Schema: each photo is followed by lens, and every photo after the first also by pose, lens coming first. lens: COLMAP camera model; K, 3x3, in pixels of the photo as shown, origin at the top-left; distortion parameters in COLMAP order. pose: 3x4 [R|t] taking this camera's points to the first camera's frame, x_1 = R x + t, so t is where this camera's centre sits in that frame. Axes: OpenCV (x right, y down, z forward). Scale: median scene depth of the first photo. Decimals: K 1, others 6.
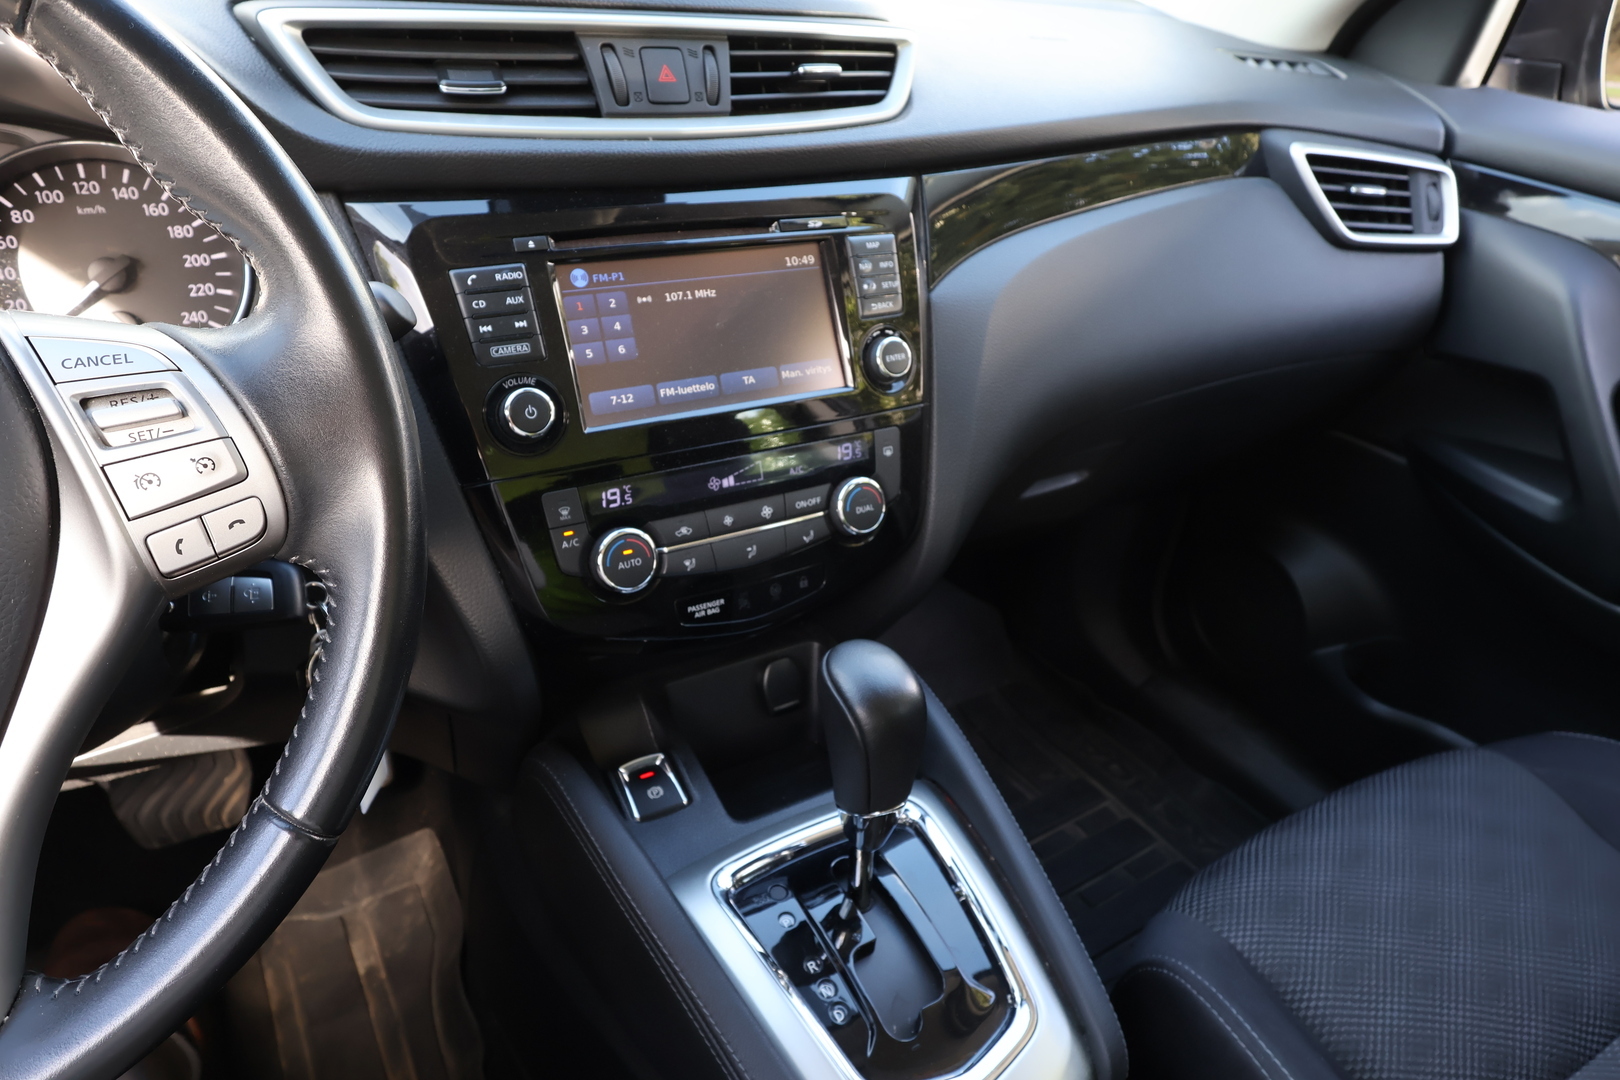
lens RADIAL K [[1032.9, 0, 806.2], [0, 1032.9, 540.6], [0, 0, 1]] dist [0.000496, 0.002857]
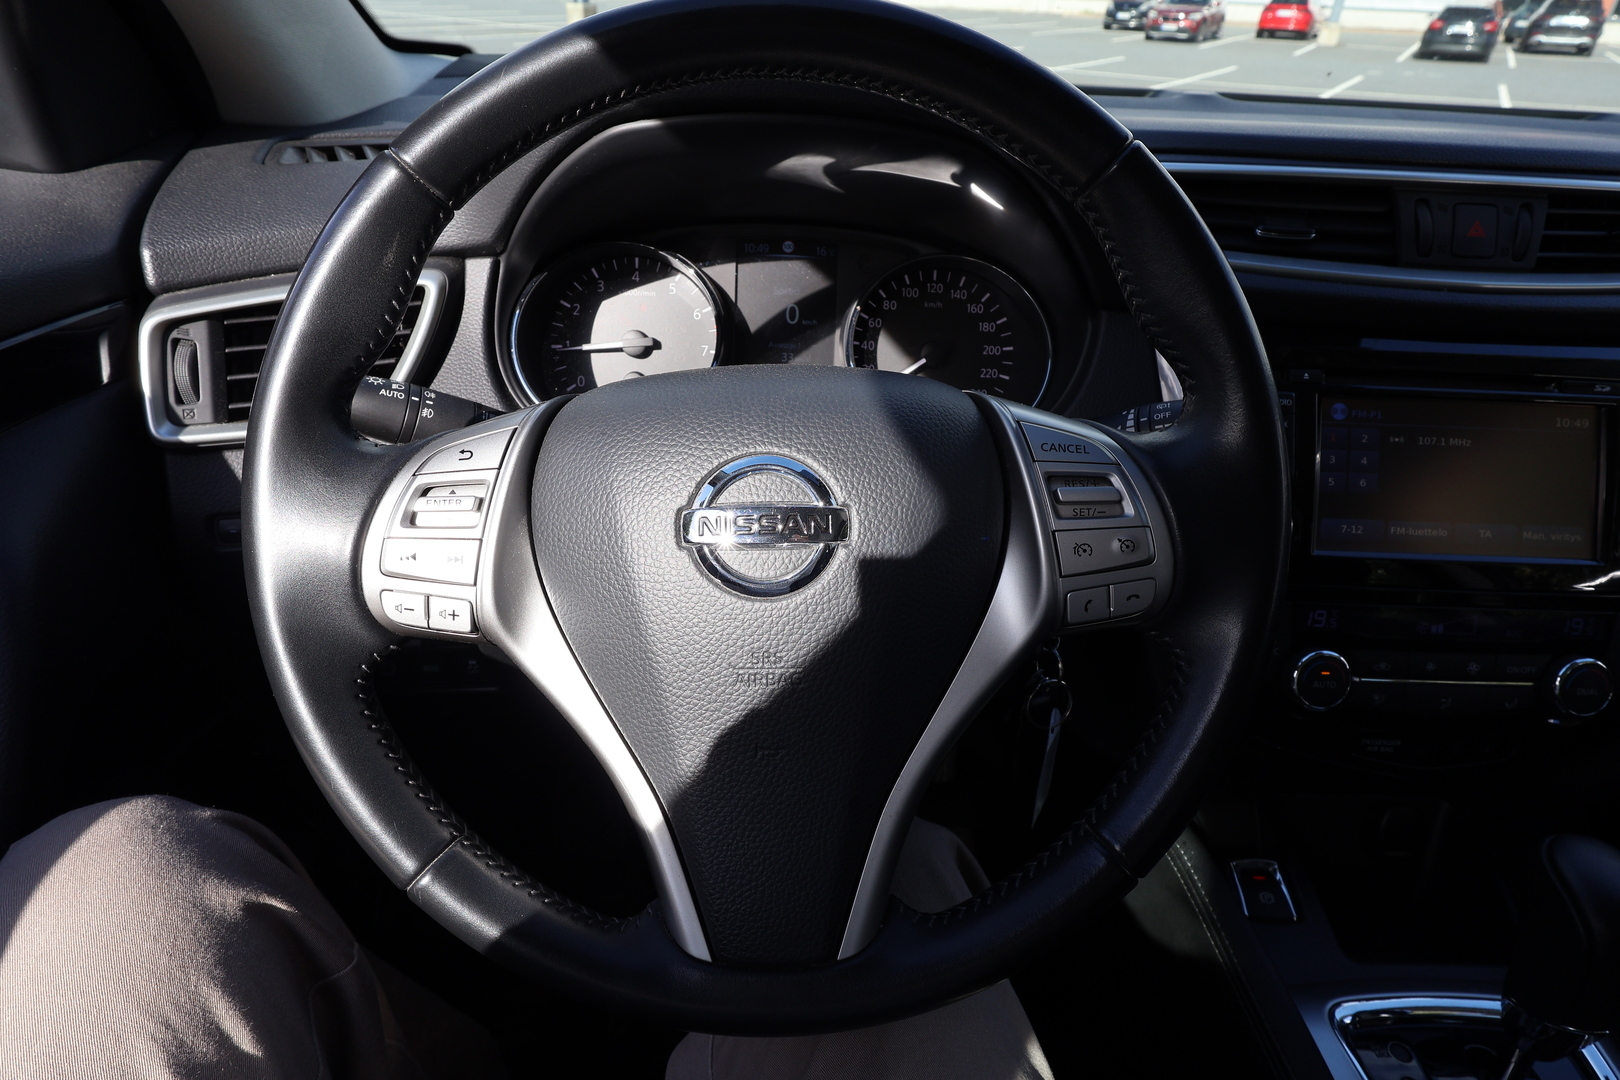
lens RADIAL K [[914.7, 0, 804.3], [0, 914.7, 542.7], [0, 0, 1]] dist [0.001148, -0.001304]
pose [[0.864969, 0.217290, -0.452342, -0.223881], [-0.240773, 0.970564, 0.005819, 0.004333], [0.440292, 0.103879, 0.891825, -0.065409]]
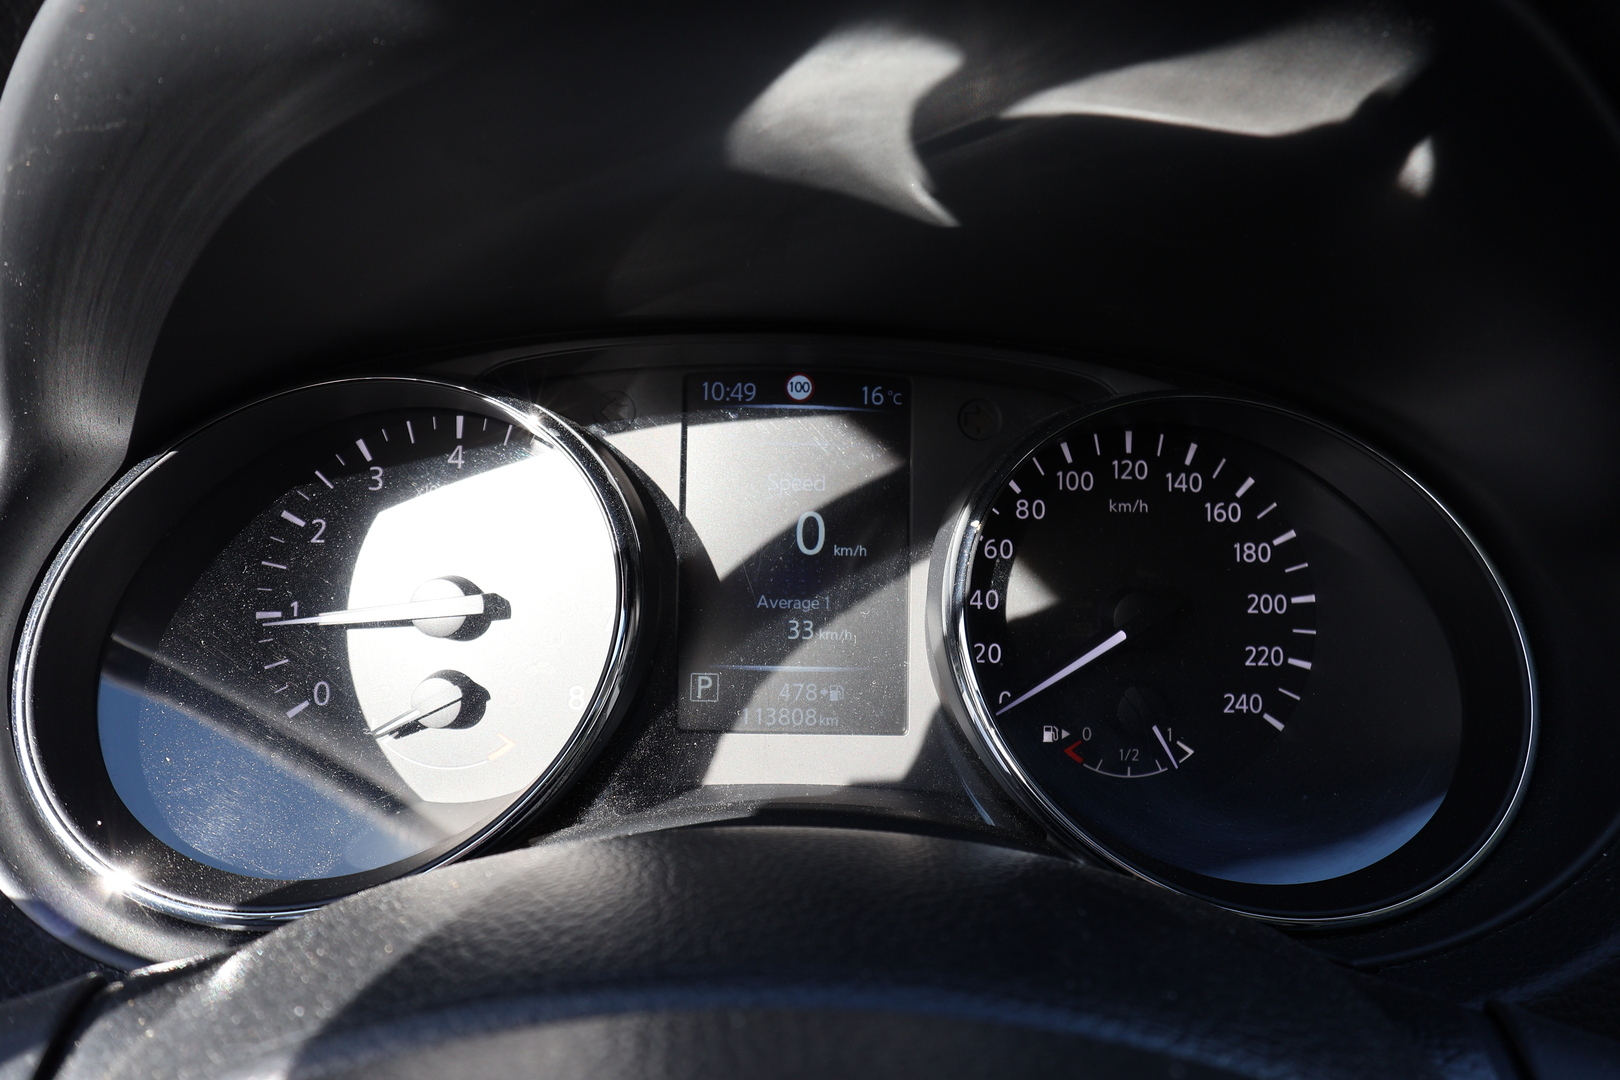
lens RADIAL K [[914.7, 0, 816.6], [0, 914.7, 548.4], [0, 0, 1]] dist [0.001148, -0.001304]
pose [[0.864794, 0.110563, -0.489803, -0.539551], [-0.224022, 0.957950, -0.179294, -0.152007], [0.449384, 0.264779, 0.853198, 0.449280]]
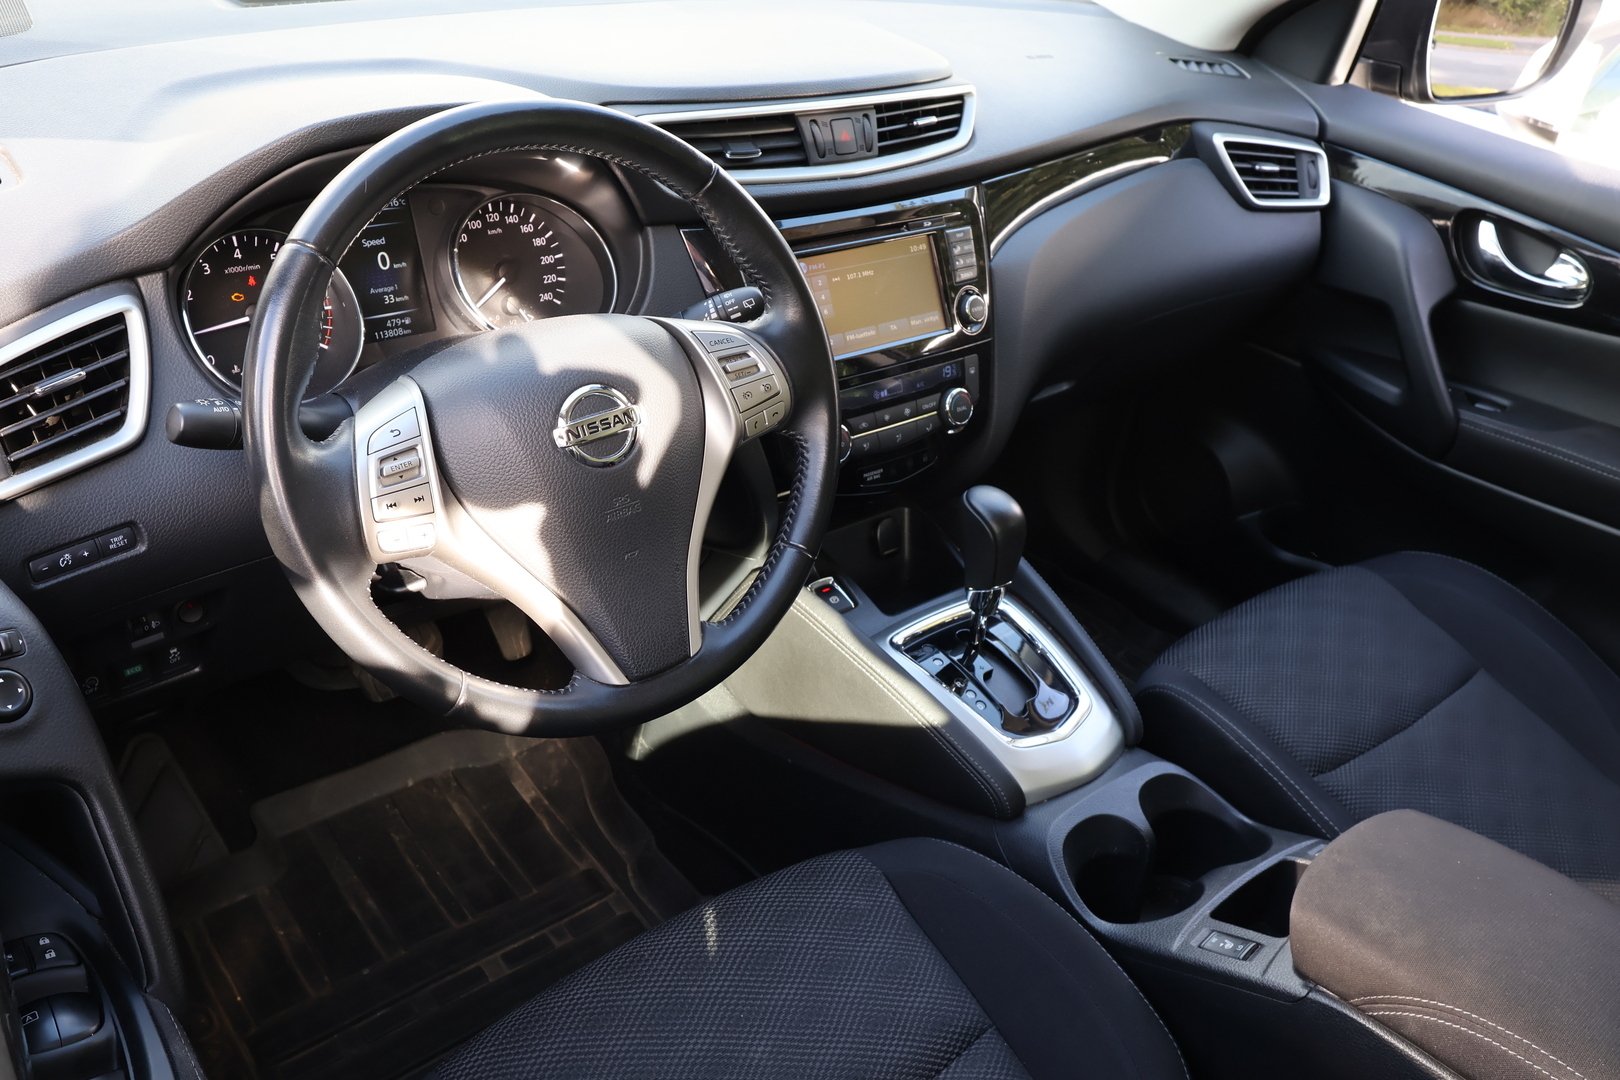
lens RADIAL K [[1281.9, 0, 809.7], [0, 1281.9, 540.0], [0, 0, 1]] dist [-0.001660, 0.004474]
pose [[0.989305, -0.049004, 0.137385, -0.466881], [0.042479, 0.997844, 0.050029, 0.063224], [-0.139540, -0.043658, 0.989253, -0.918768]]
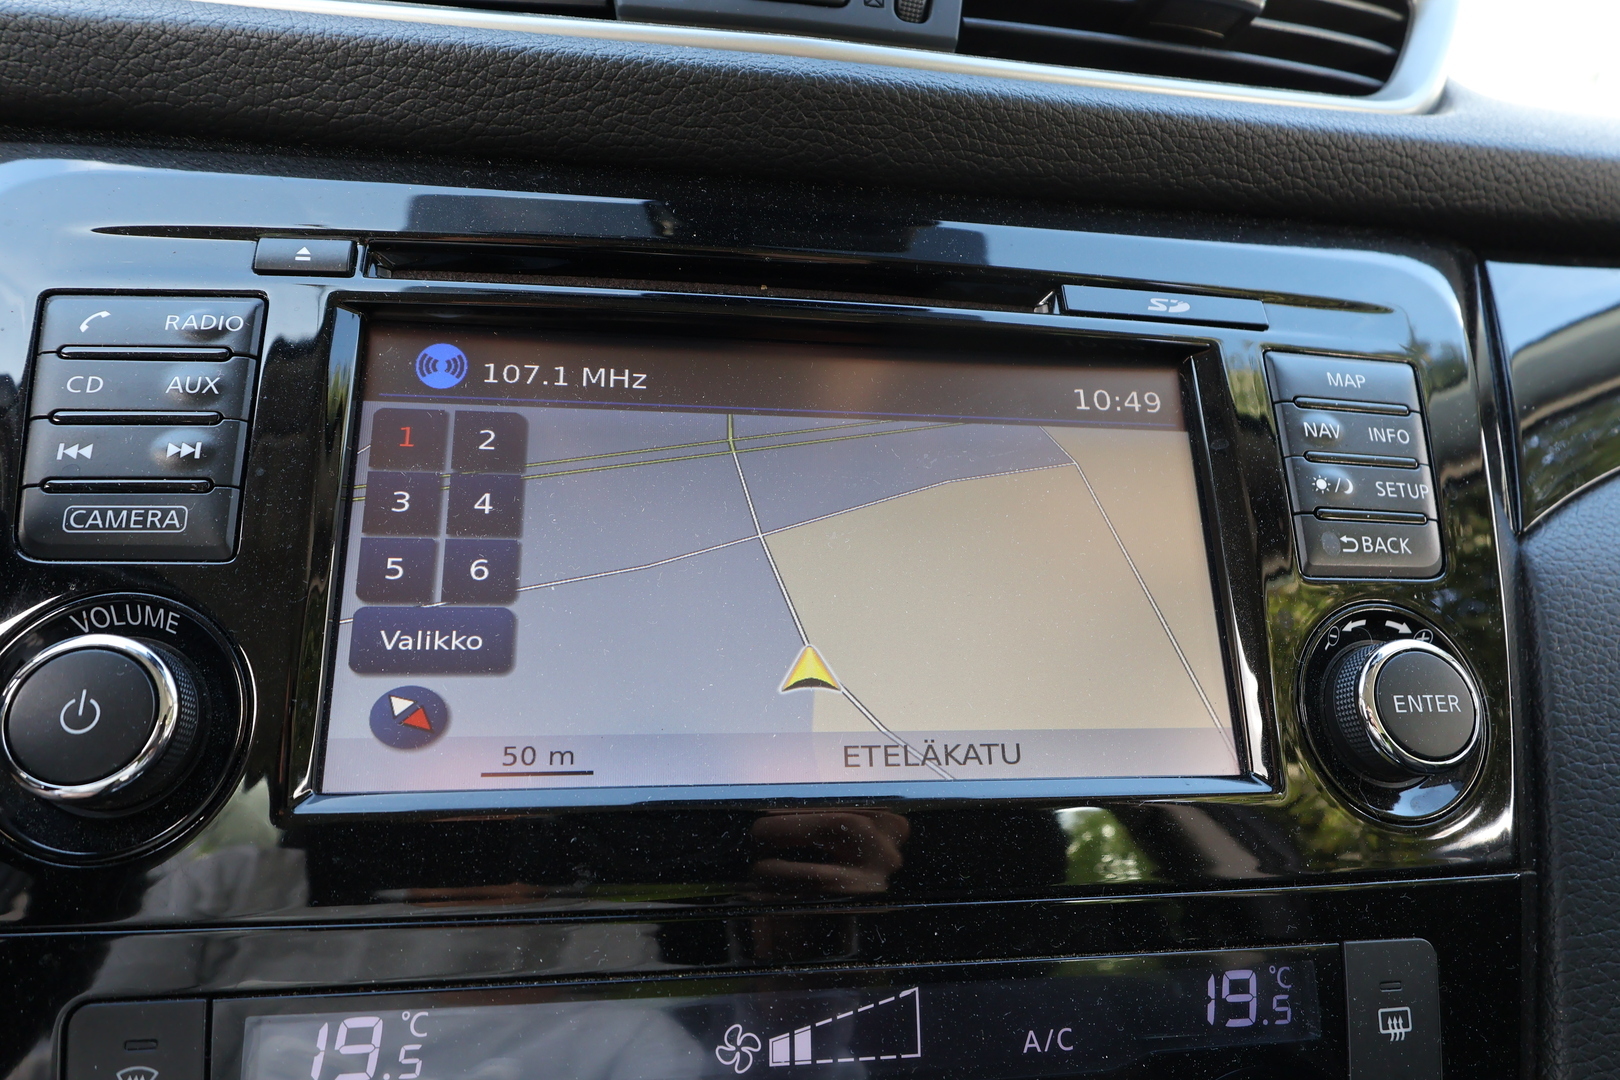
lens RADIAL K [[1032.9, 0, 815.9], [0, 1032.9, 539.4], [0, 0, 1]] dist [0.000496, 0.002857]
pose [[0.924838, 0.045768, -0.377598, 0.035428], [-0.176238, 0.931303, -0.318772, -0.099863], [0.337069, 0.361359, 0.869370, 0.702507]]
